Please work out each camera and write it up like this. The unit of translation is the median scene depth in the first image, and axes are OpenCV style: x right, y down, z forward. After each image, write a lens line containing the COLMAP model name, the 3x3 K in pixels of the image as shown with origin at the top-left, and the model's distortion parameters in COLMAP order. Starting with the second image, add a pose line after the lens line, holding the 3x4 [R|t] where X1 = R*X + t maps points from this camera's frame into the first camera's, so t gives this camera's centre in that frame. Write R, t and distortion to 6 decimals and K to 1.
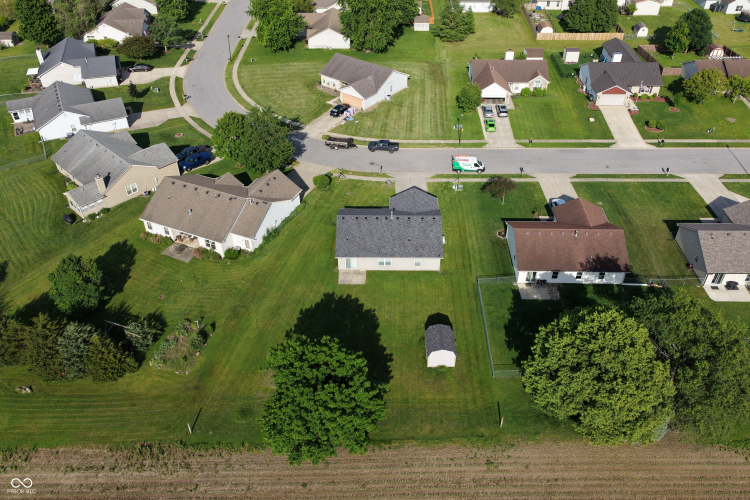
lens RADIAL K [[622.4, 0, 375.8], [0, 622.4, 252.7], [0, 0, 1]] dist [-0.012356, 0.037459]
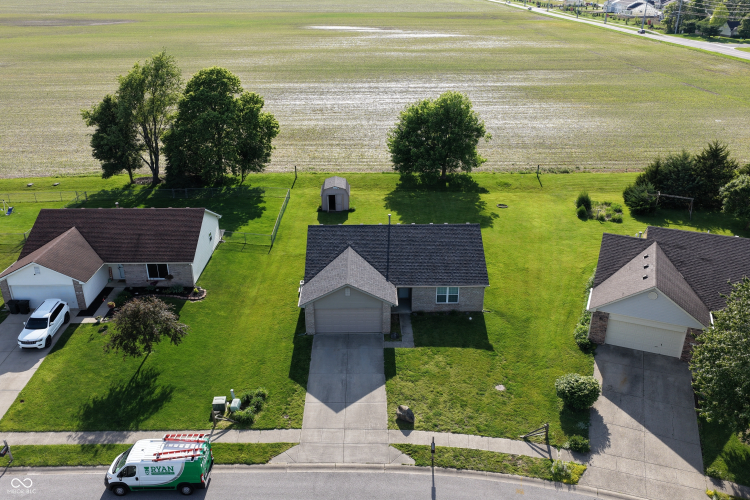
lens RADIAL K [[622.4, 0, 376.3], [0, 622.4, 252.8], [0, 0, 1]] dist [-0.012356, 0.037459]
pose [[-0.999559, 0.016419, -0.024753, 0.055169], [-0.014345, 0.462873, 0.886309, -0.597359], [0.026010, 0.886273, -0.462433, 1.326703]]
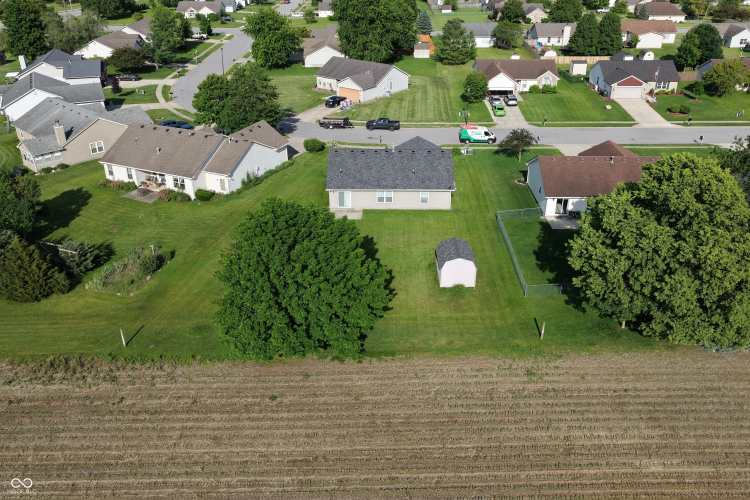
lens RADIAL K [[622.4, 0, 375.9], [0, 622.4, 252.9], [0, 0, 1]] dist [-0.012356, 0.037459]
pose [[0.999996, 0.001961, 0.001983, 0.000569], [-0.001552, 0.982053, -0.188596, 0.245077], [-0.002318, 0.188592, 0.982053, 0.190789]]
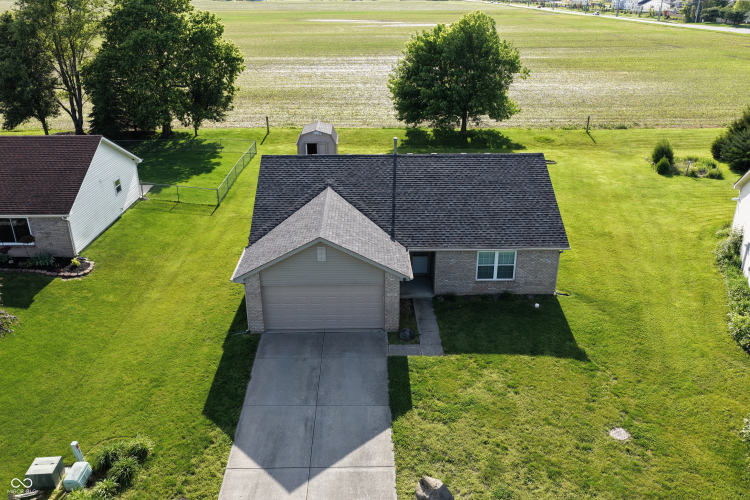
lens RADIAL K [[622.4, 0, 376.9], [0, 622.4, 252.6], [0, 0, 1]] dist [-0.012356, 0.037459]
pose [[-0.999482, 0.017184, -0.027224, 0.048906], [-0.015597, 0.481300, 0.876417, -0.363796], [0.028163, 0.876388, -0.480782, 1.249319]]
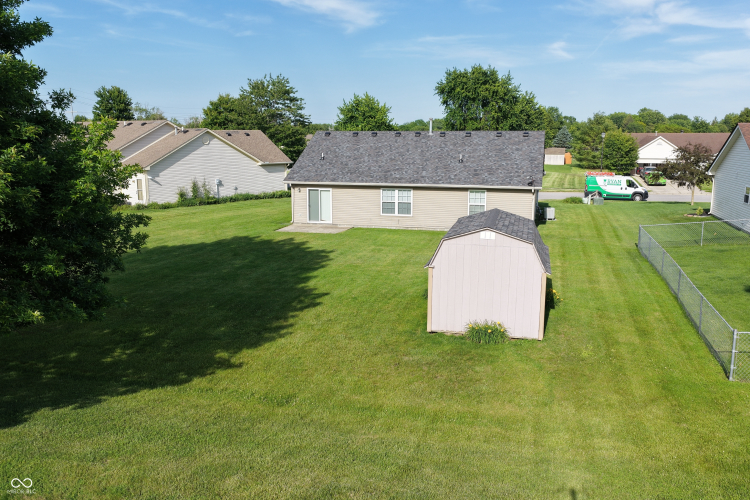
lens RADIAL K [[622.4, 0, 378.8], [0, 622.4, 254.9], [0, 0, 1]] dist [-0.012356, 0.037459]
pose [[0.969315, 0.053664, -0.239894, 0.102928], [-0.157784, 0.884149, -0.439755, 0.227188], [0.188503, 0.464112, 0.865486, 0.652985]]
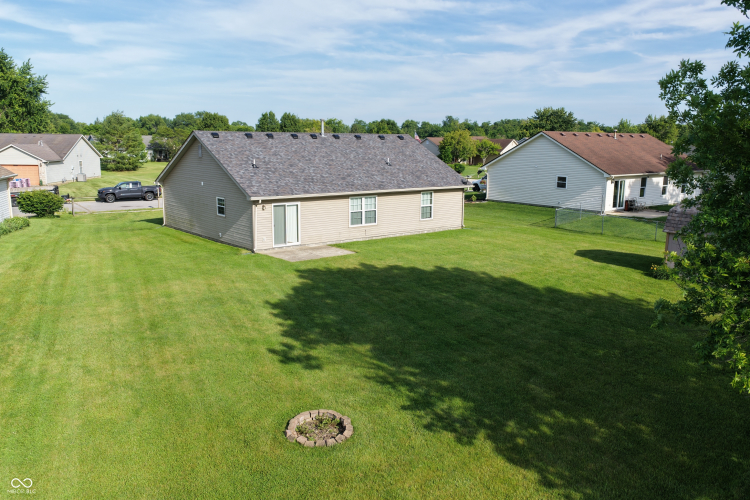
lens RADIAL K [[622.4, 0, 374.5], [0, 622.4, 254.5], [0, 0, 1]] dist [-0.012356, 0.037459]
pose [[0.764648, -0.105128, 0.635816, -0.222799], [0.387713, 0.863127, -0.323560, 0.161366], [-0.514775, 0.493923, 0.700747, 0.739709]]
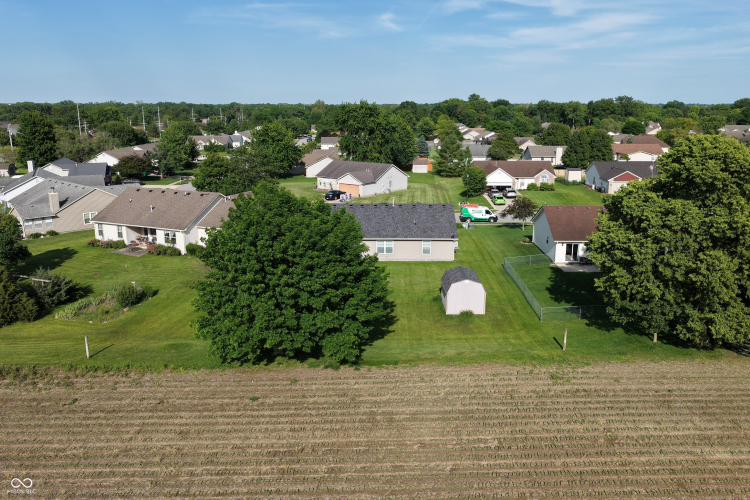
lens RADIAL K [[622.4, 0, 376.0], [0, 622.4, 251.4], [0, 0, 1]] dist [-0.012356, 0.037459]
pose [[0.999989, 0.003870, 0.002830, 0.000471], [-0.002301, 0.905212, -0.424954, 0.355745], [-0.004207, 0.424942, 0.905211, 0.278851]]
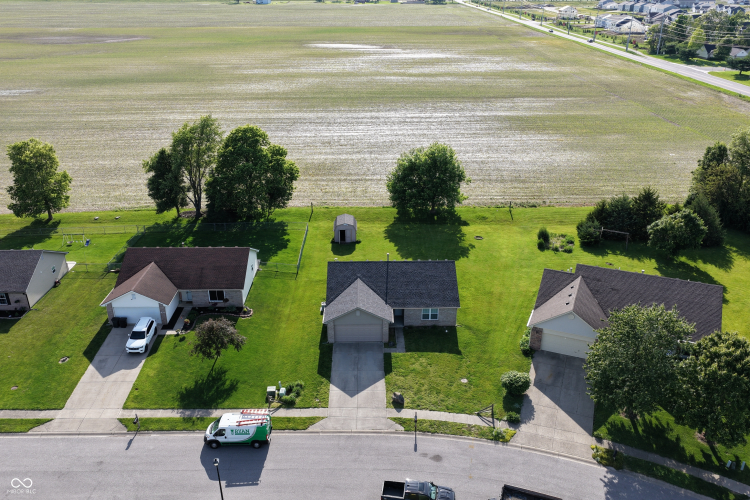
lens RADIAL K [[622.4, 0, 375.6], [0, 622.4, 252.8], [0, 0, 1]] dist [-0.012356, 0.037459]
pose [[-0.999603, 0.015936, -0.023247, 0.062116], [-0.013233, 0.462895, 0.886314, -0.808918], [0.024885, 0.886270, -0.462500, 1.392882]]
